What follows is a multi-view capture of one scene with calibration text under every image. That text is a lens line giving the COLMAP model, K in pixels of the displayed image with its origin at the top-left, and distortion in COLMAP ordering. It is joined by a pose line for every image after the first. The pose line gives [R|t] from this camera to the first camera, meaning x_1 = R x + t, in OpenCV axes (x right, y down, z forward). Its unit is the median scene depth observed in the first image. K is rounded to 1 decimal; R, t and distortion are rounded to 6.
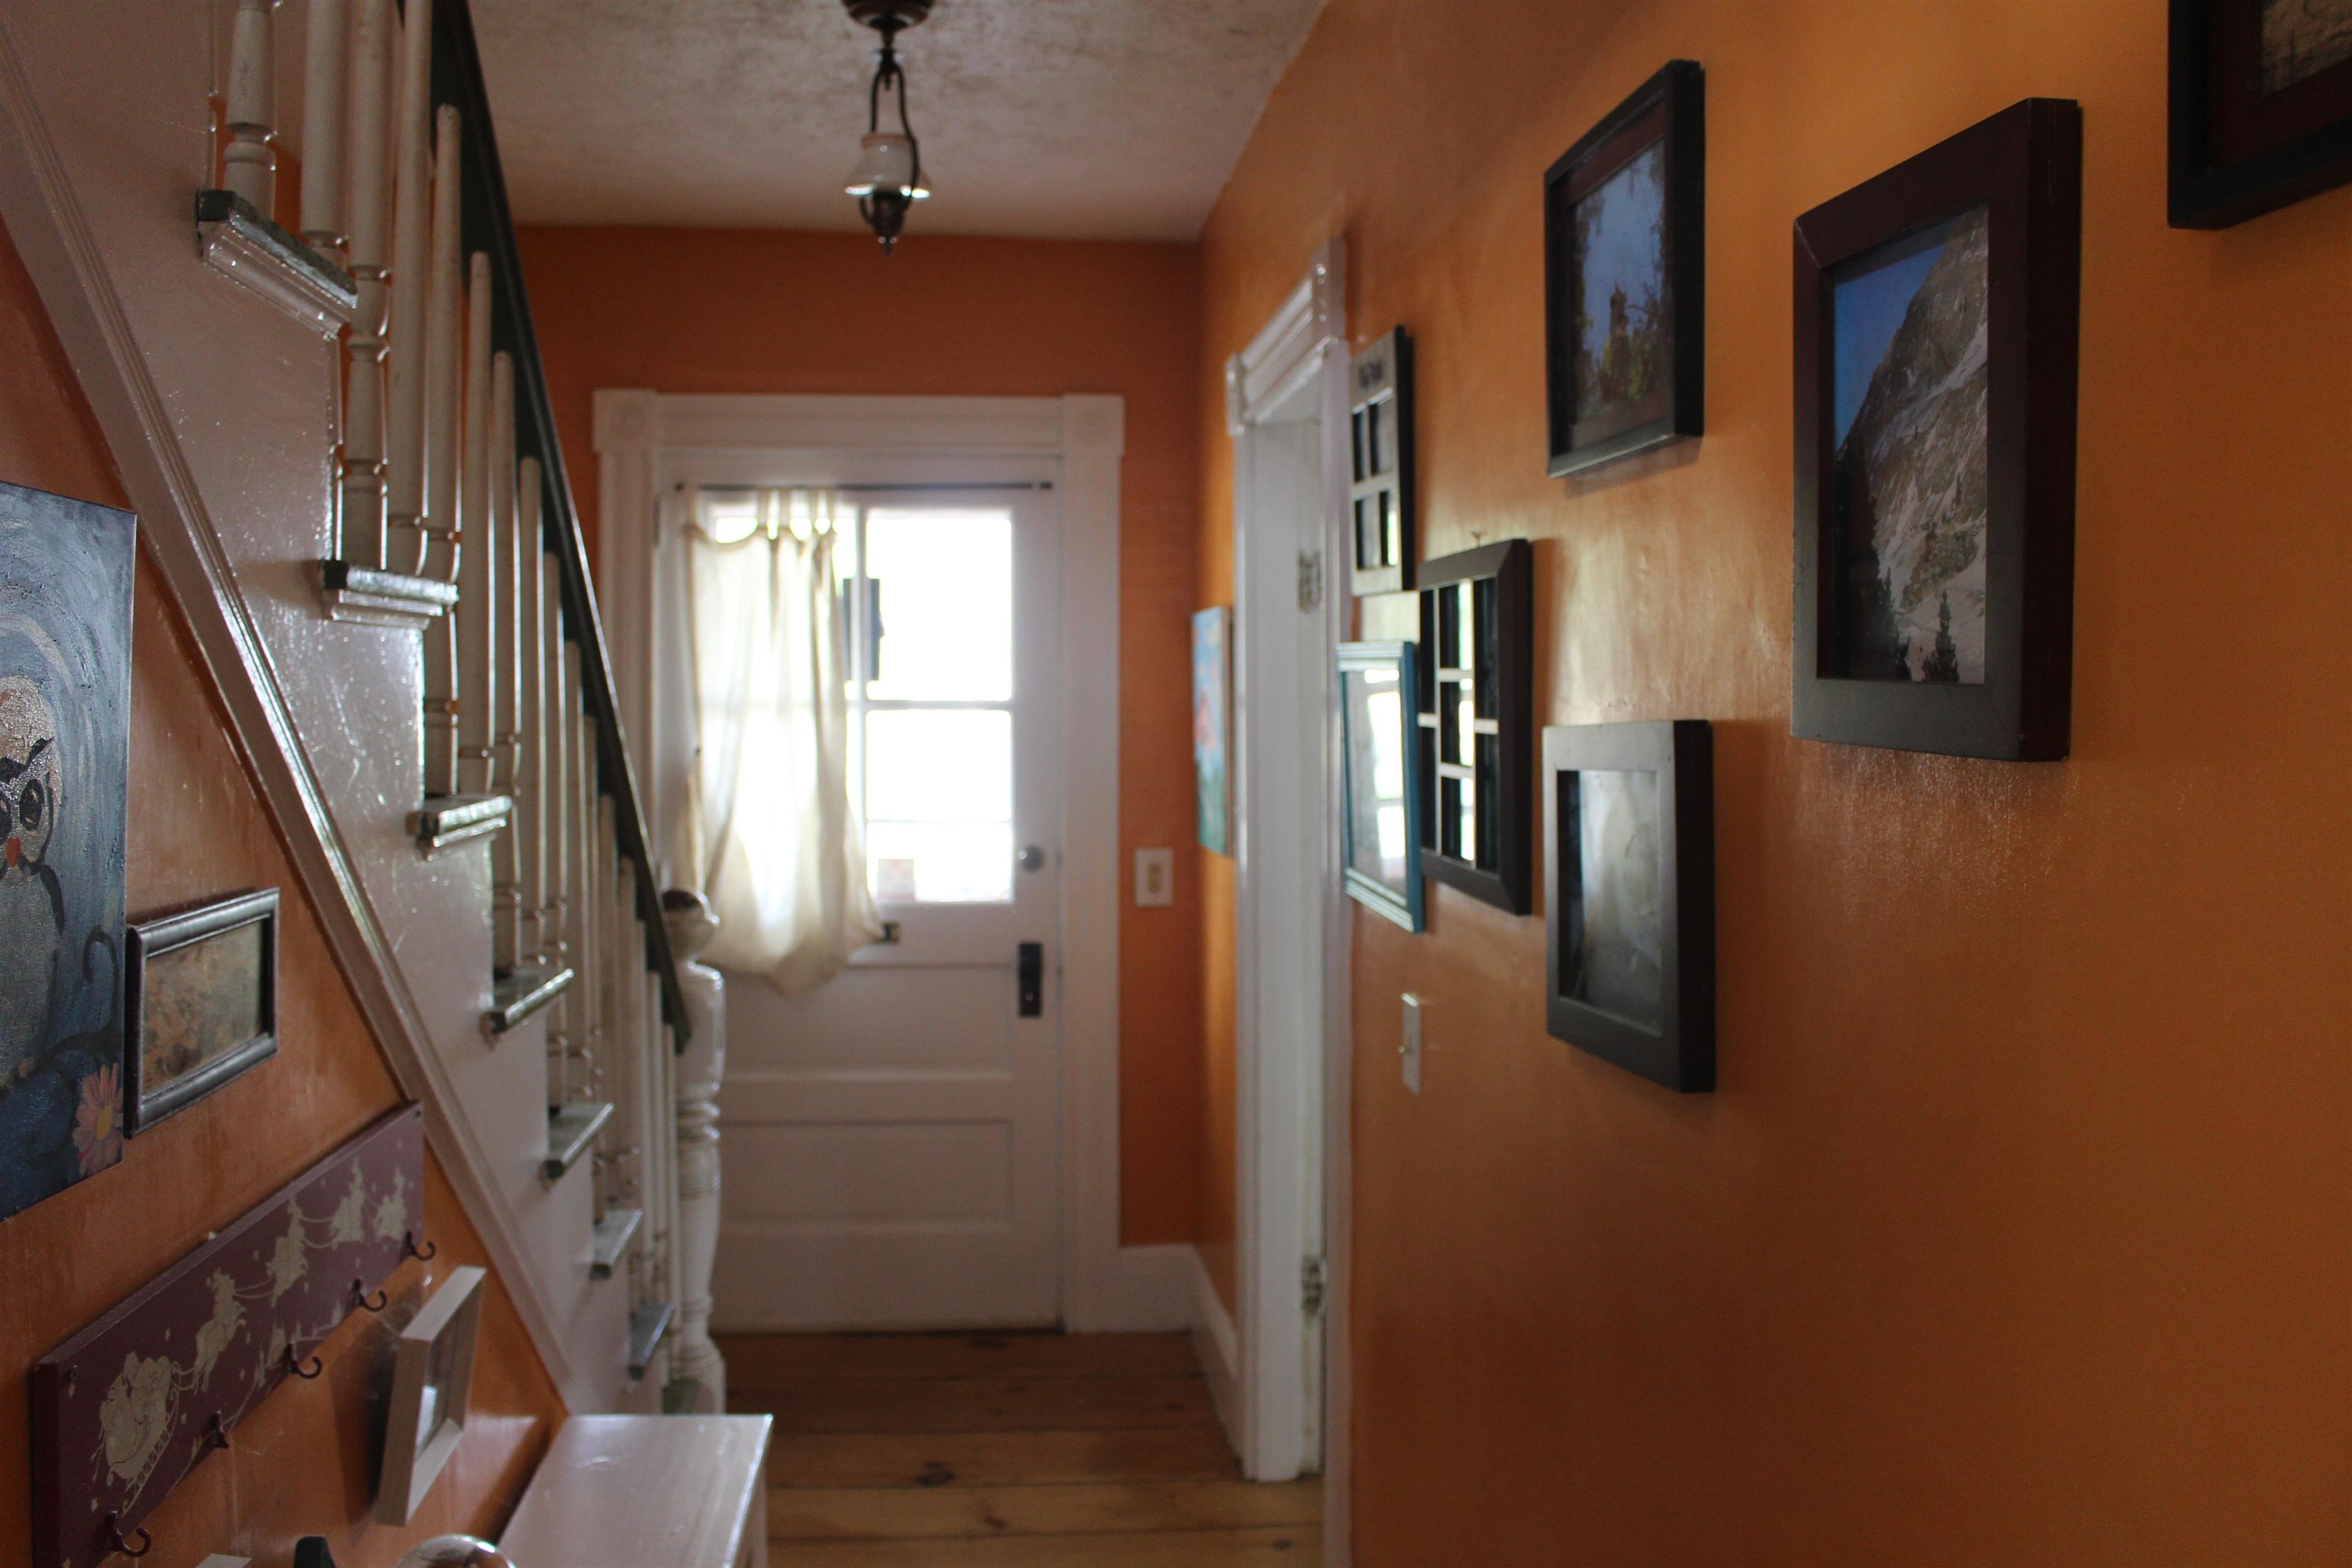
lens RADIAL K [[2006.2, 0, 1176.2], [0, 2006.2, 830.1], [0, 0, 1]] dist [-0.164885, 0.150927]
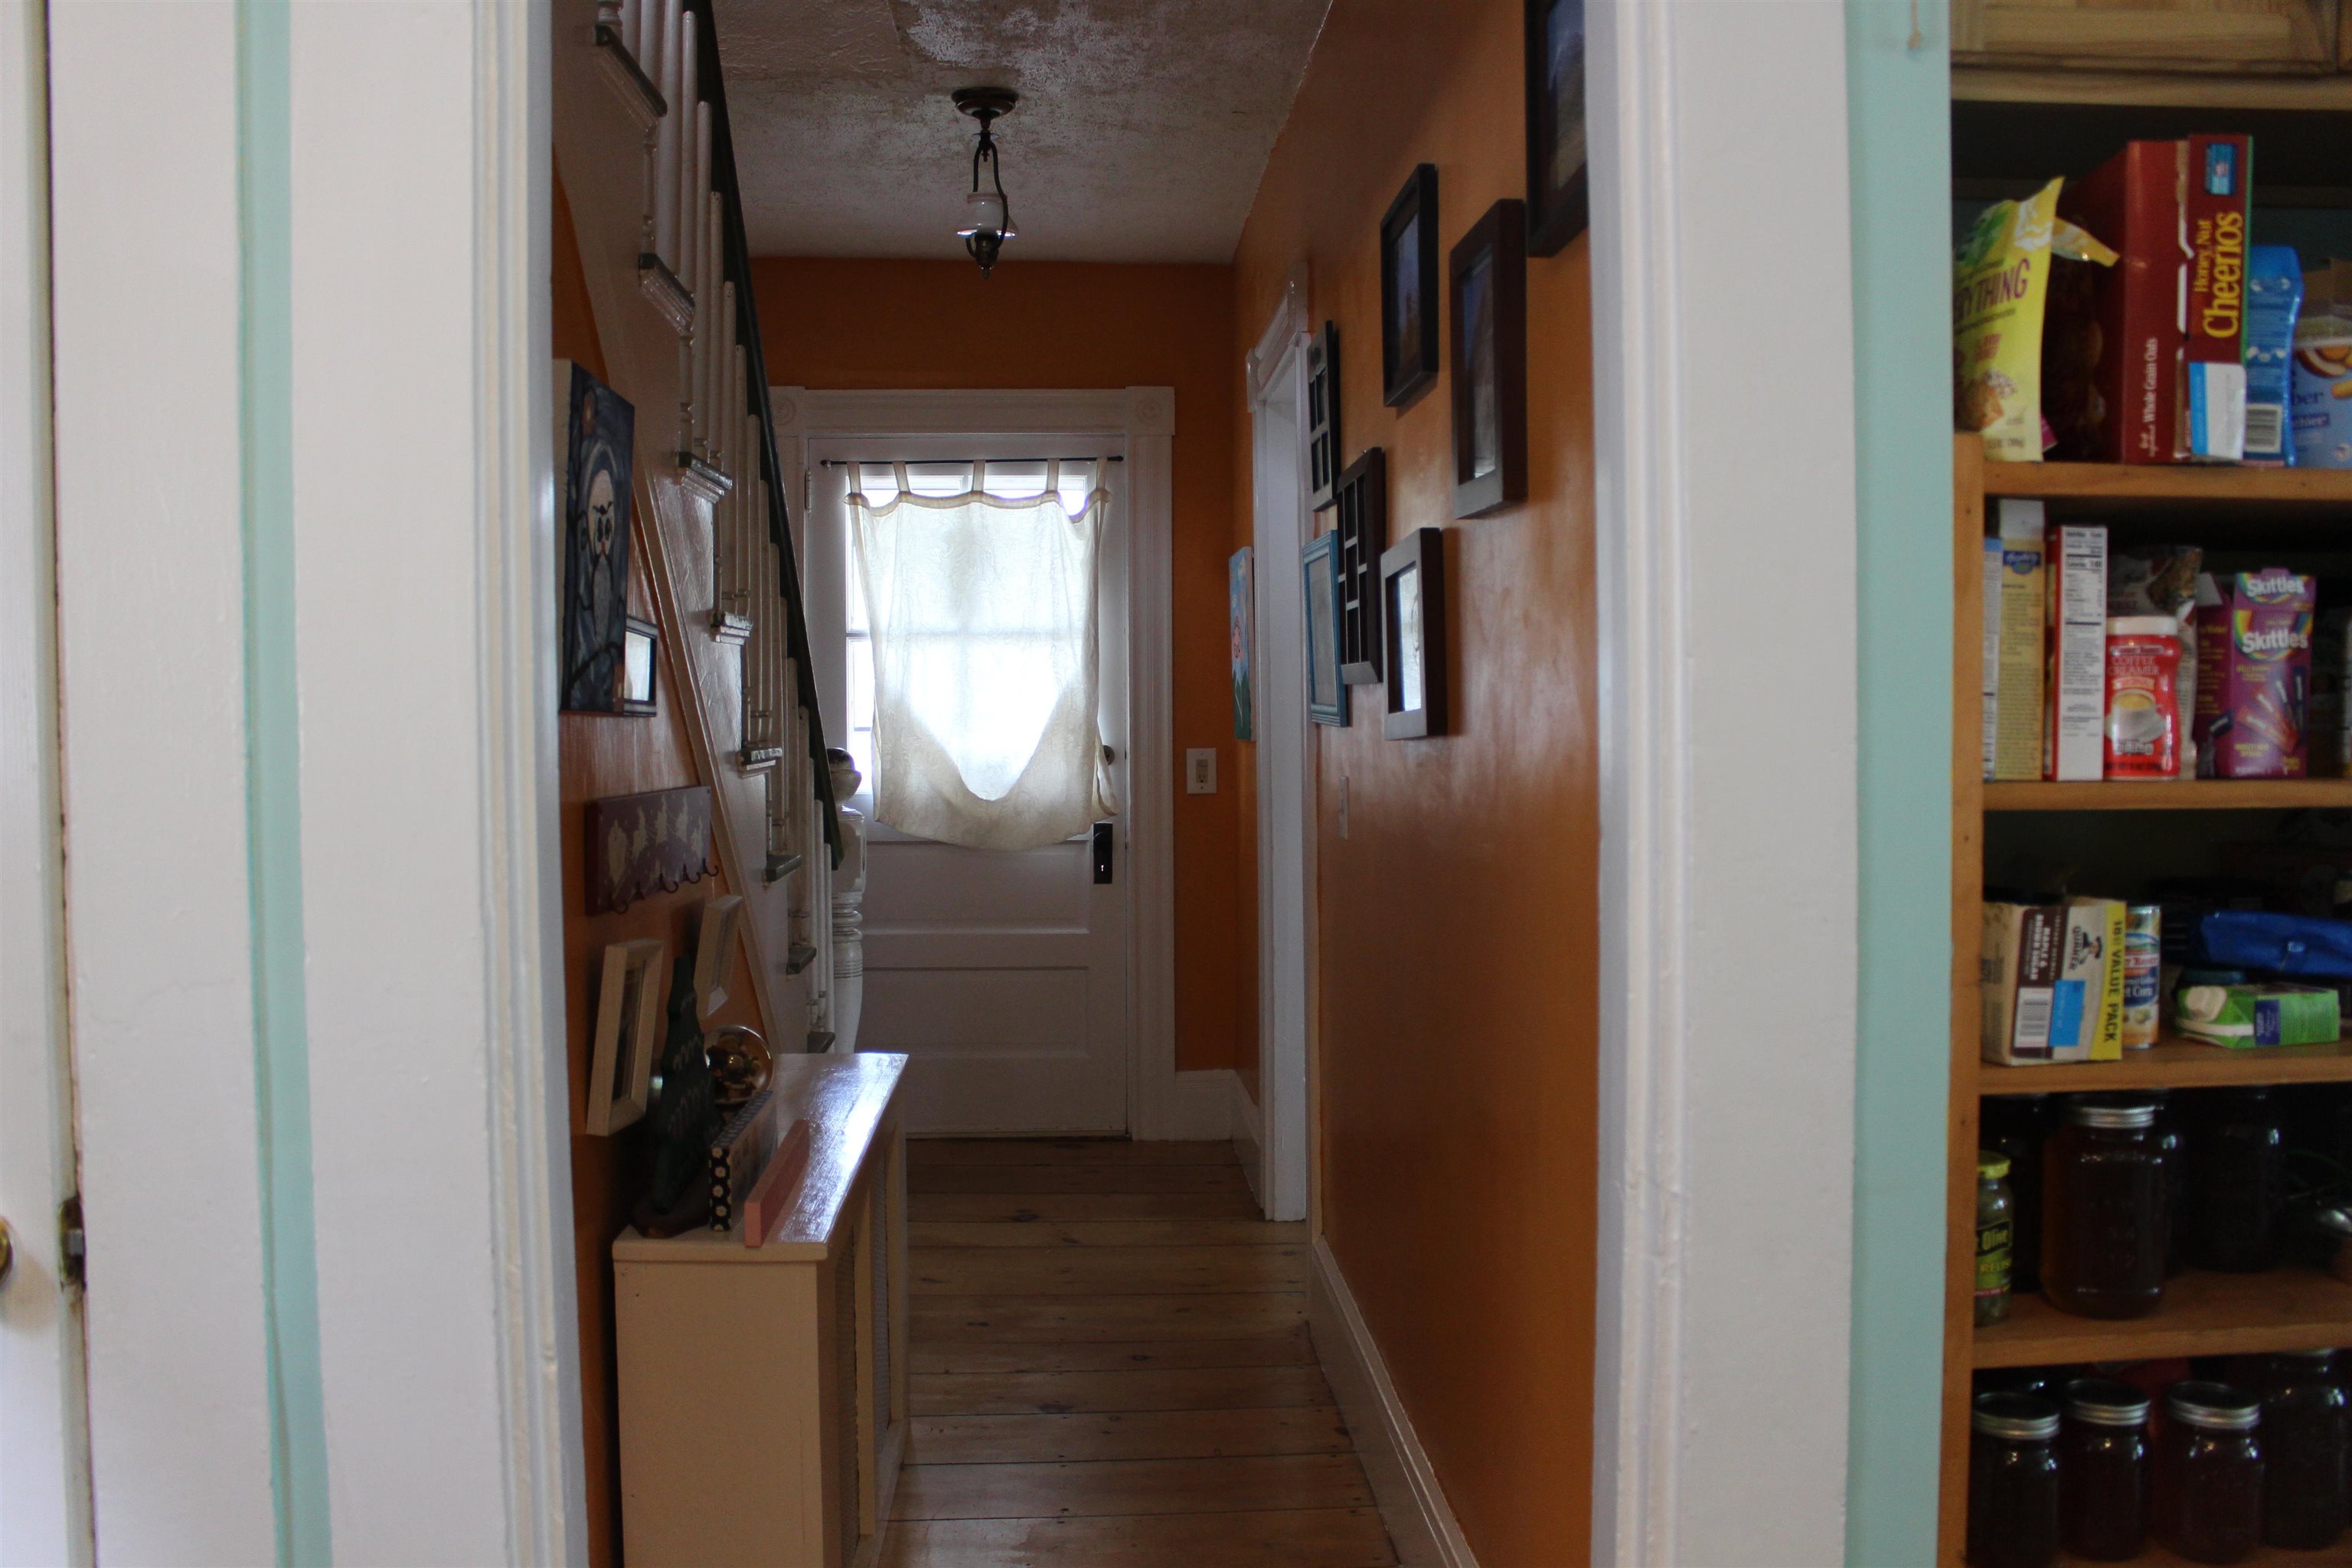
lens RADIAL K [[1981.7, 0, 1176.0], [0, 1981.7, 784.0], [0, 0, 1]] dist [-0.108388, 0.071966]
pose [[0.998762, -0.006343, -0.049332, 0.048354], [0.004951, 0.999588, -0.028285, 0.094602], [0.049491, 0.028005, 0.998382, -0.333099]]
